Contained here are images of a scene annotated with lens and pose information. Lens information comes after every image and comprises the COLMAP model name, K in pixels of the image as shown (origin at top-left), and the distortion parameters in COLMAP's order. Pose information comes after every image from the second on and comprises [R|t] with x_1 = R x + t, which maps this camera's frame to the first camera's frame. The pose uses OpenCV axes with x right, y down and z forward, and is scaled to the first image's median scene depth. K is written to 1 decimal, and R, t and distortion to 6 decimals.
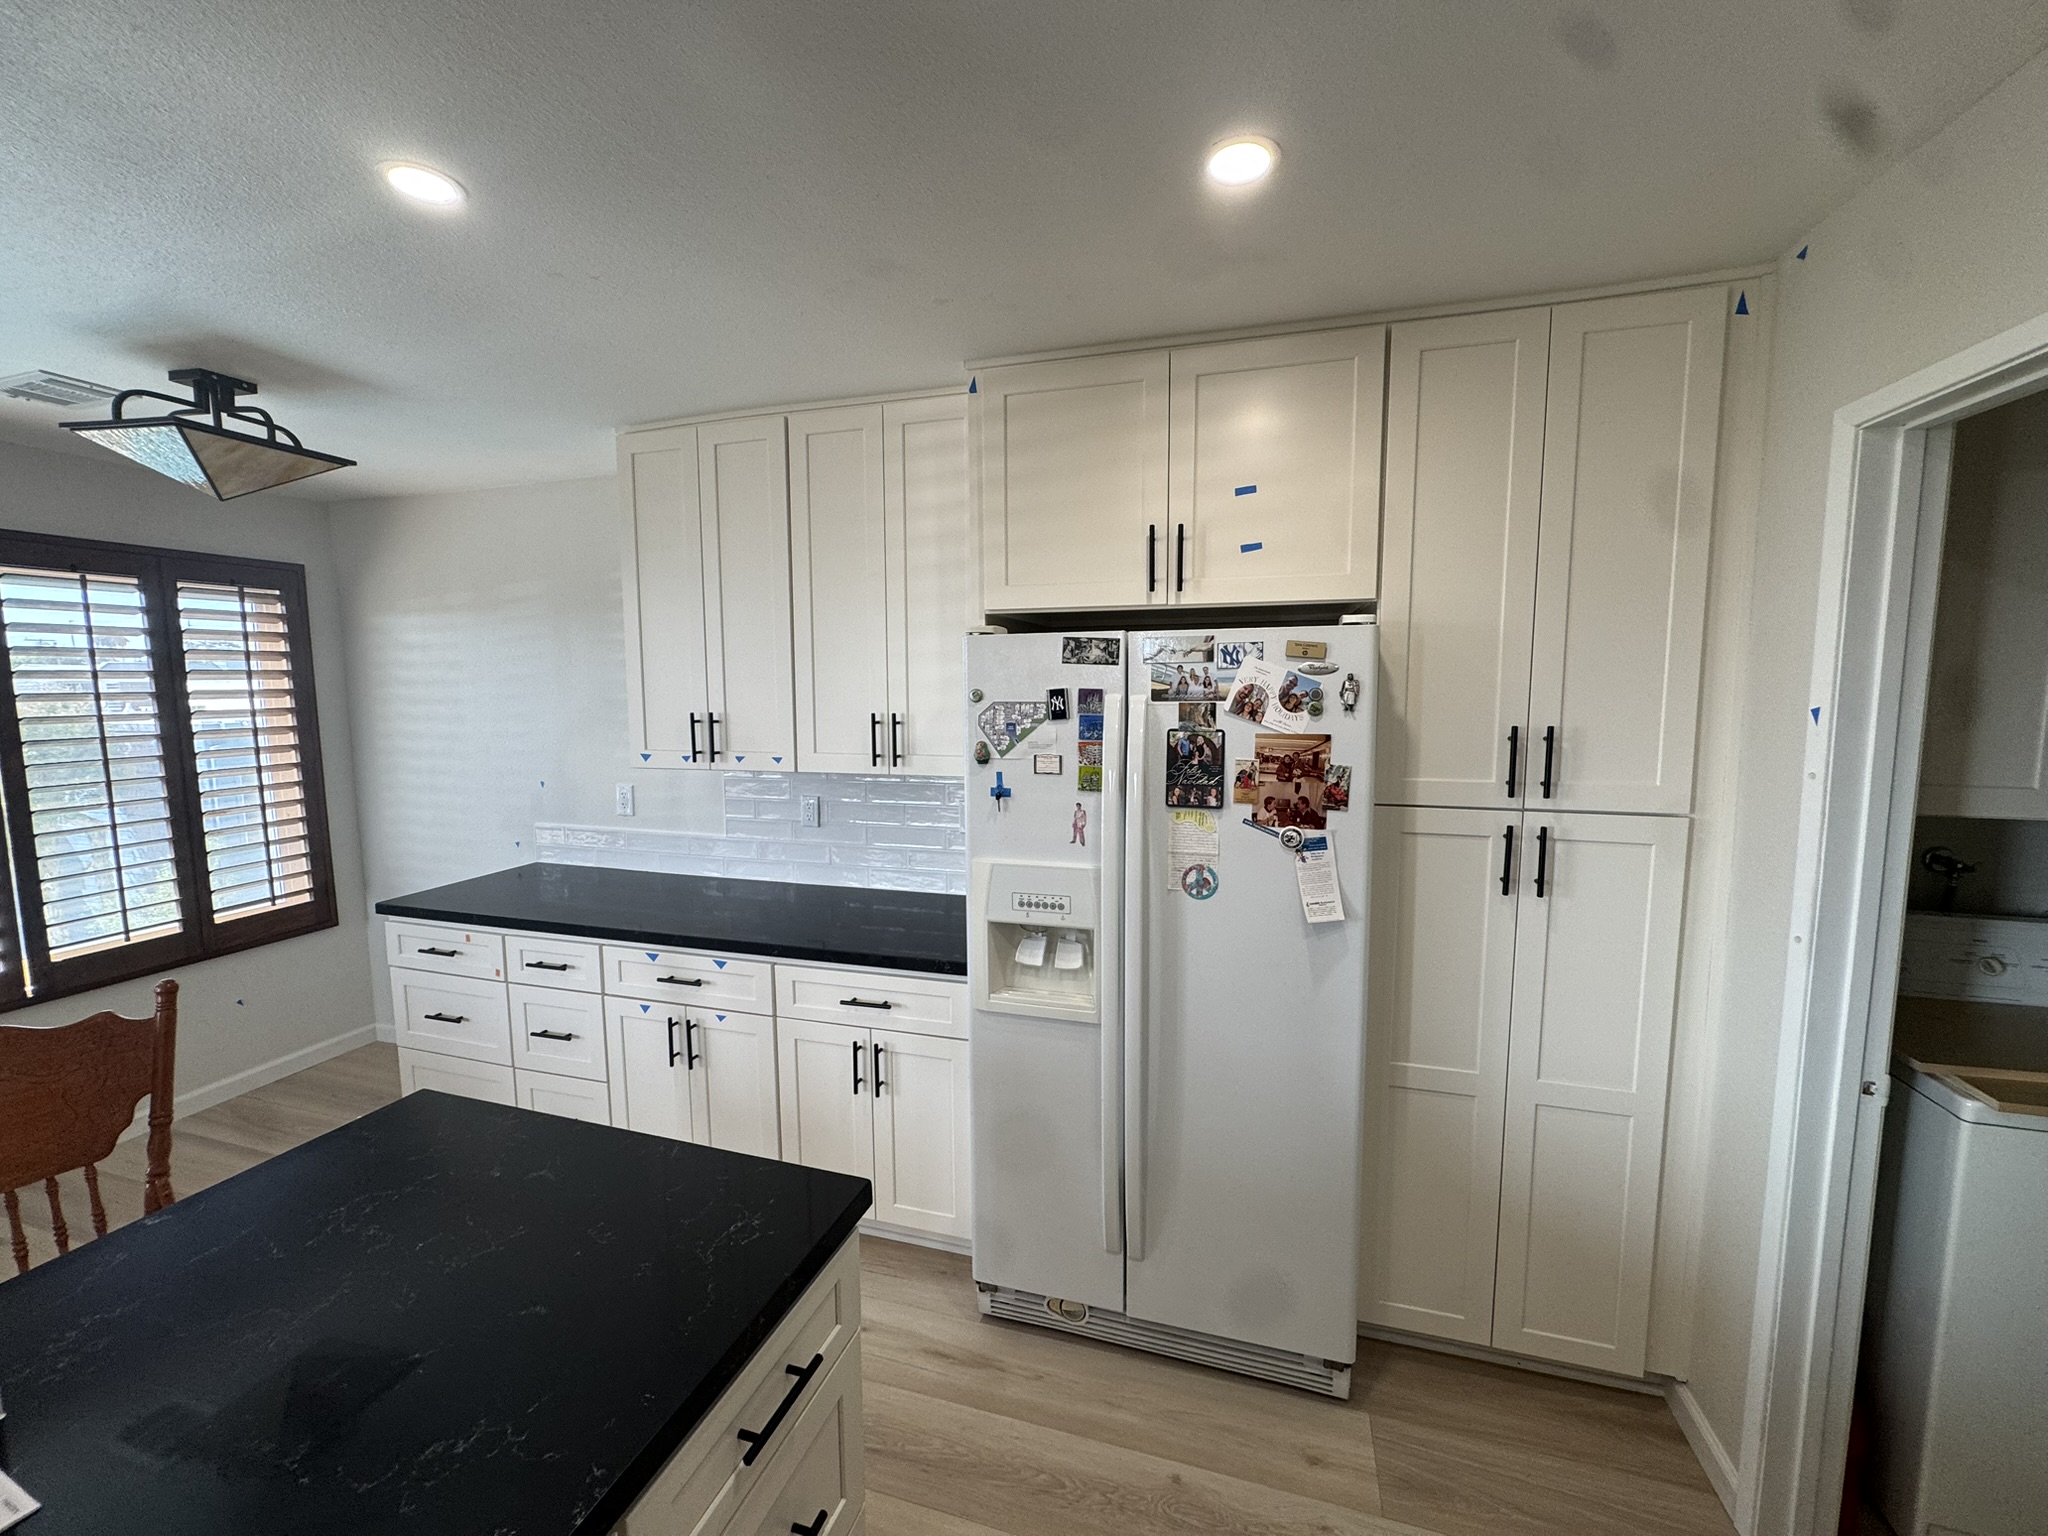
lens RADIAL K [[819.7, 0, 1020.7], [0, 819.7, 763.3], [0, 0, 1]] dist [-0.000190, 0.000362]
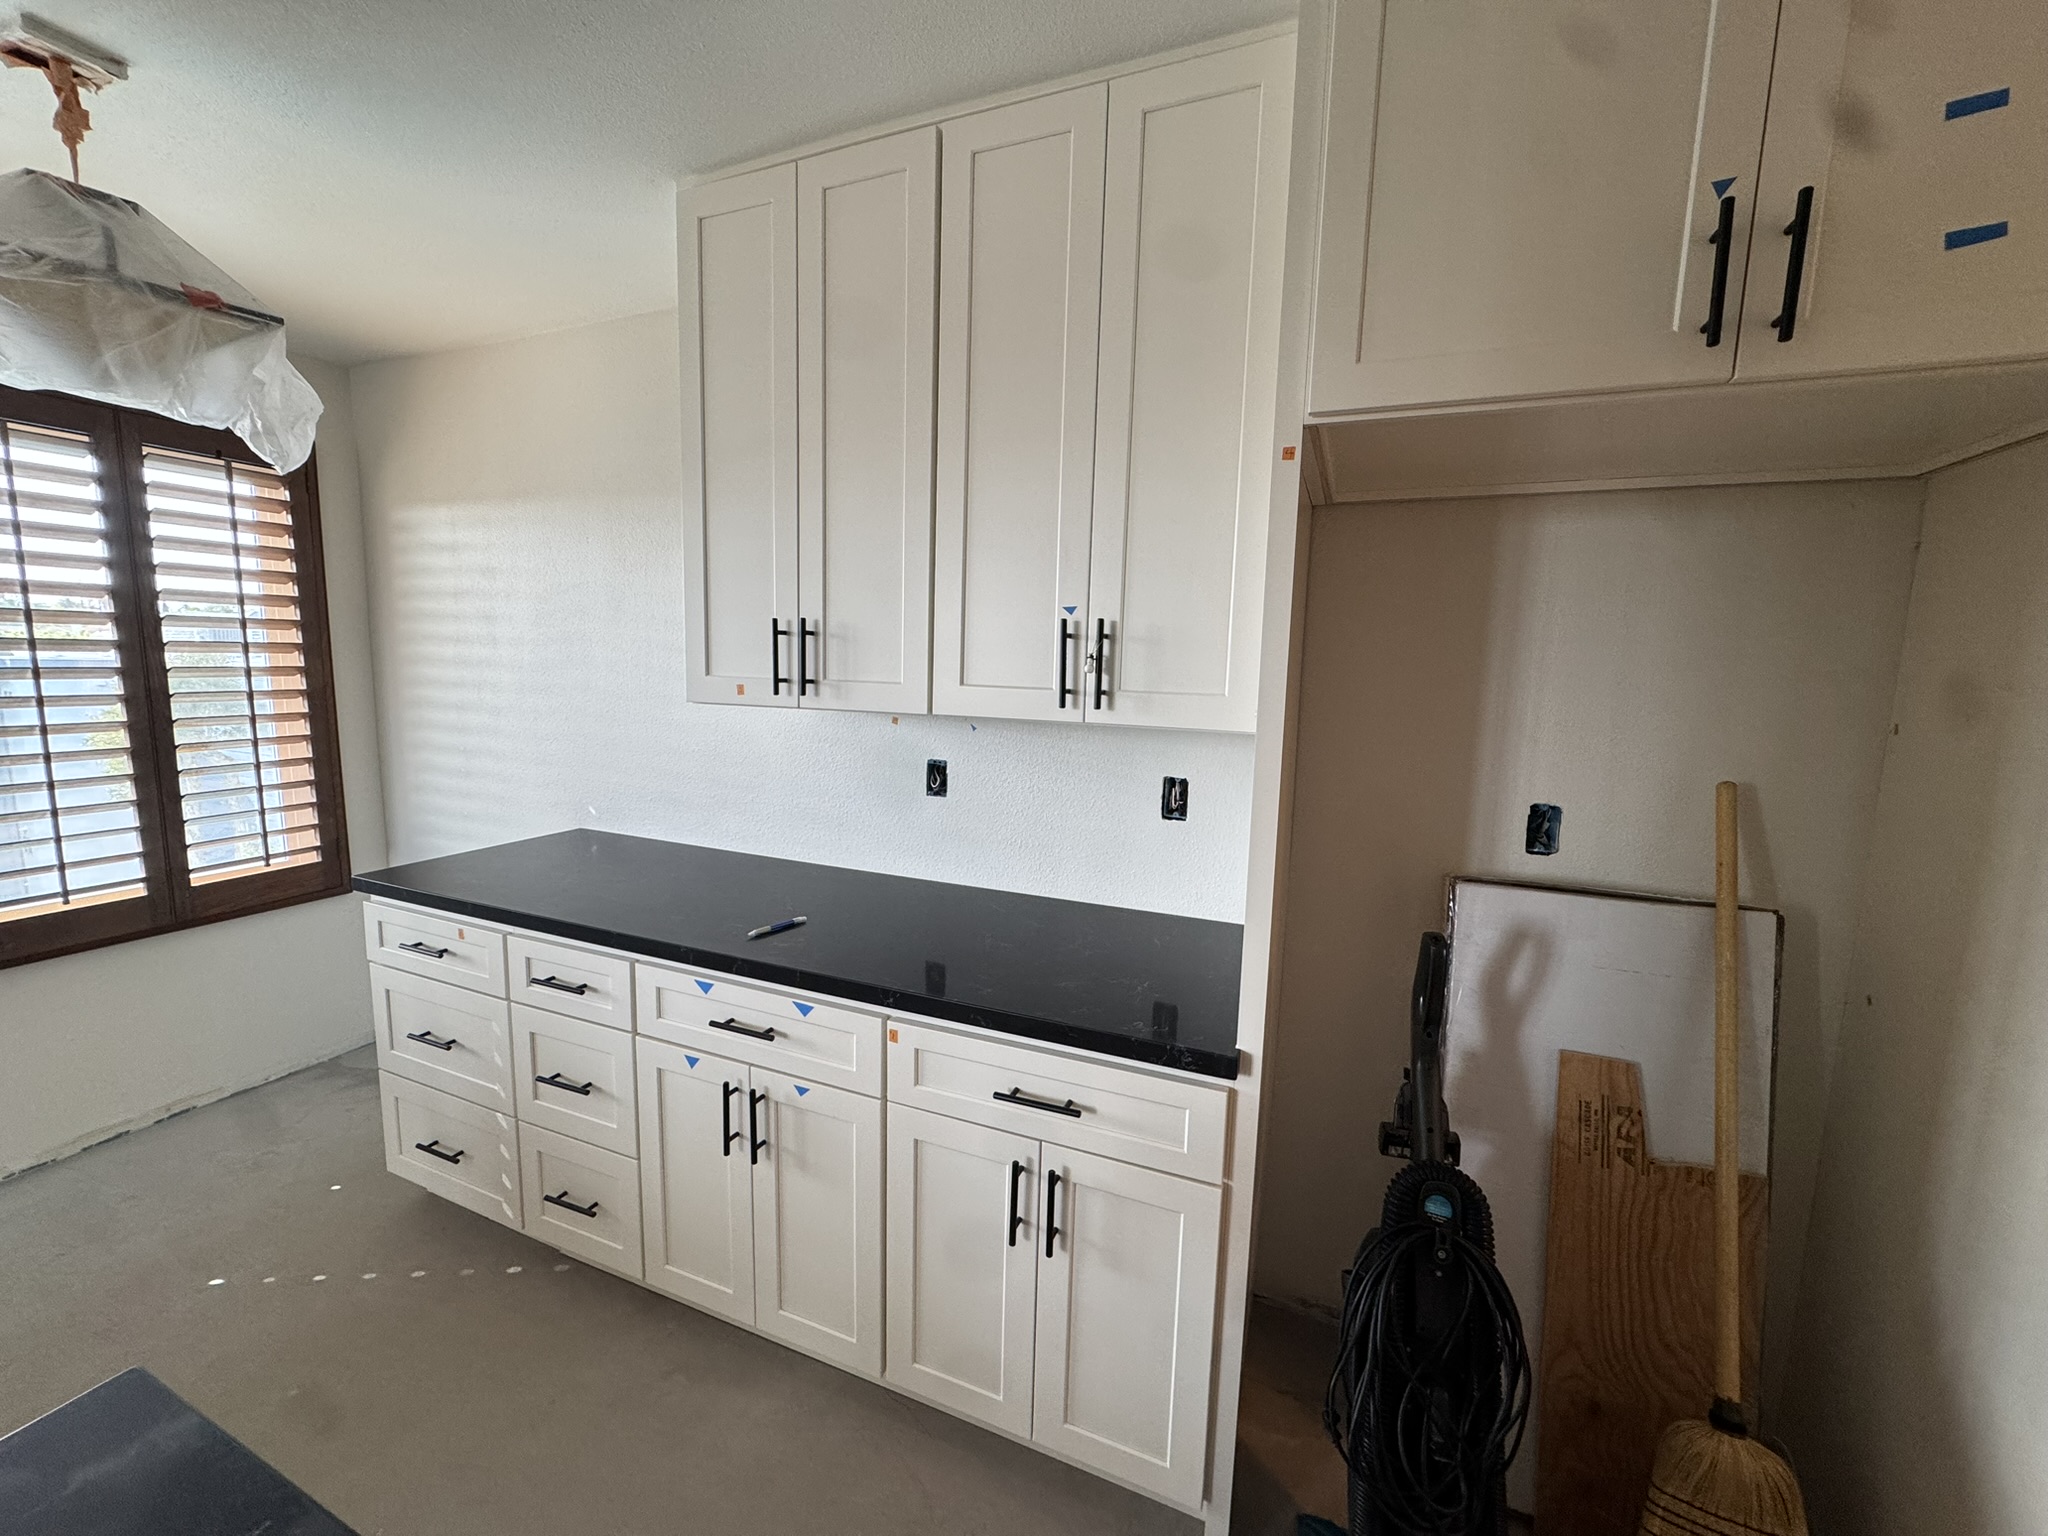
lens RADIAL K [[810.6, 0, 1024.5], [0, 810.6, 764.3], [0, 0, 1]] dist [-0.001952, -0.000123]
pose [[0.994772, 0.044387, -0.091965, -0.194642], [-0.042011, 0.998735, 0.027617, 0.039064], [0.093074, -0.023609, 0.995379, 0.523782]]
